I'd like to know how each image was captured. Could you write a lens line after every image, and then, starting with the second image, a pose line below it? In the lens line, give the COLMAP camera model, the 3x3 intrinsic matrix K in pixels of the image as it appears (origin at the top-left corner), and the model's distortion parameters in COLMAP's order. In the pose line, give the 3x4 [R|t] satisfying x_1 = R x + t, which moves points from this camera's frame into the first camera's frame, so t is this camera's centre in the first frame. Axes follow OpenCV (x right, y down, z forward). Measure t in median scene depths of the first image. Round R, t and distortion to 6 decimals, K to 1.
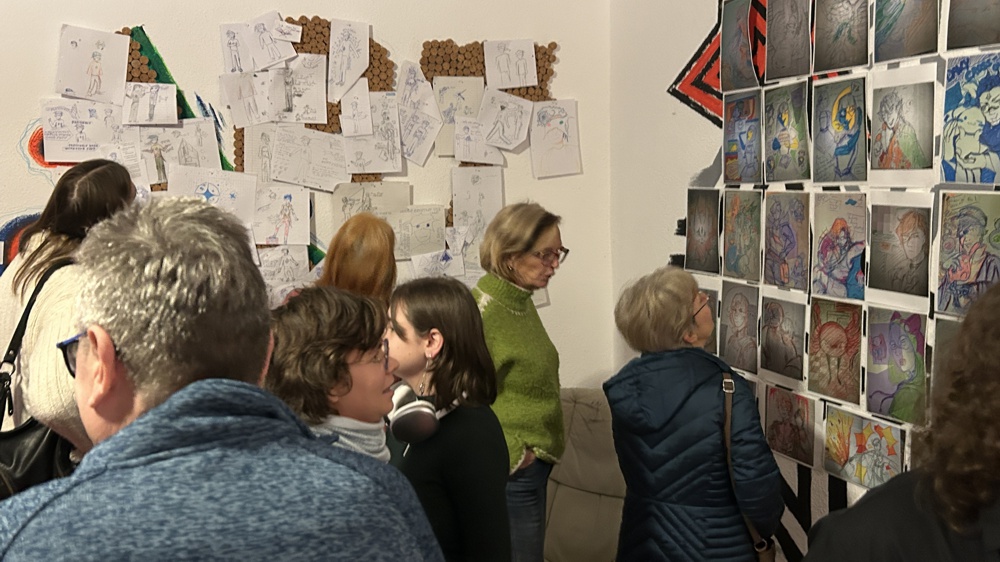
lens RADIAL K [[896.9, 0, 504.4], [0, 896.9, 289.4], [0, 0, 1]] dist [0.072249, -0.163300]
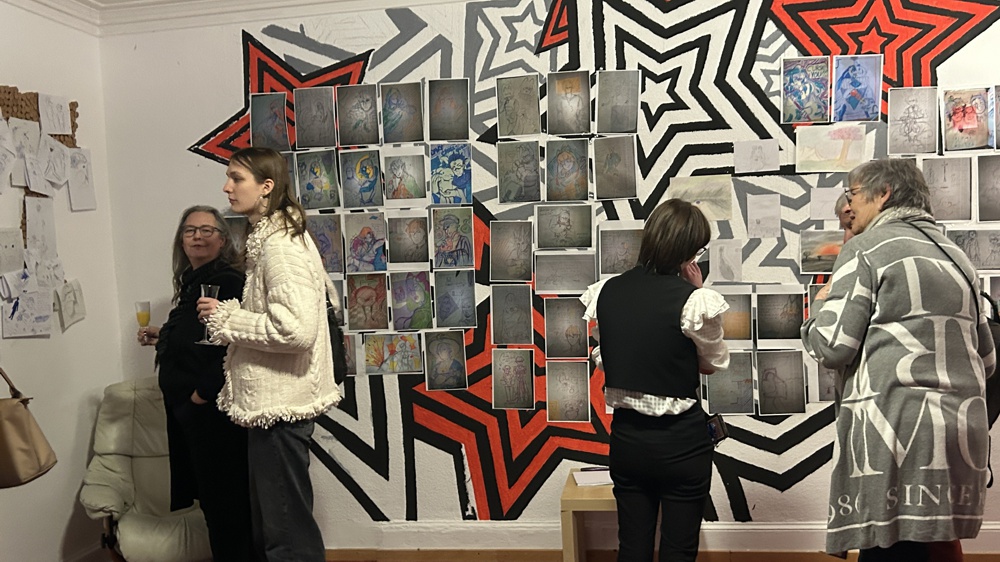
lens RADIAL K [[896.9, 0, 504.5], [0, 896.9, 310.7], [0, 0, 1]] dist [0.072249, -0.163300]
pose [[0.487881, -0.053845, 0.871248, -1.068716], [0.139500, 0.990077, -0.016928, 0.155666], [-0.861691, 0.129798, 0.490552, -0.094095]]
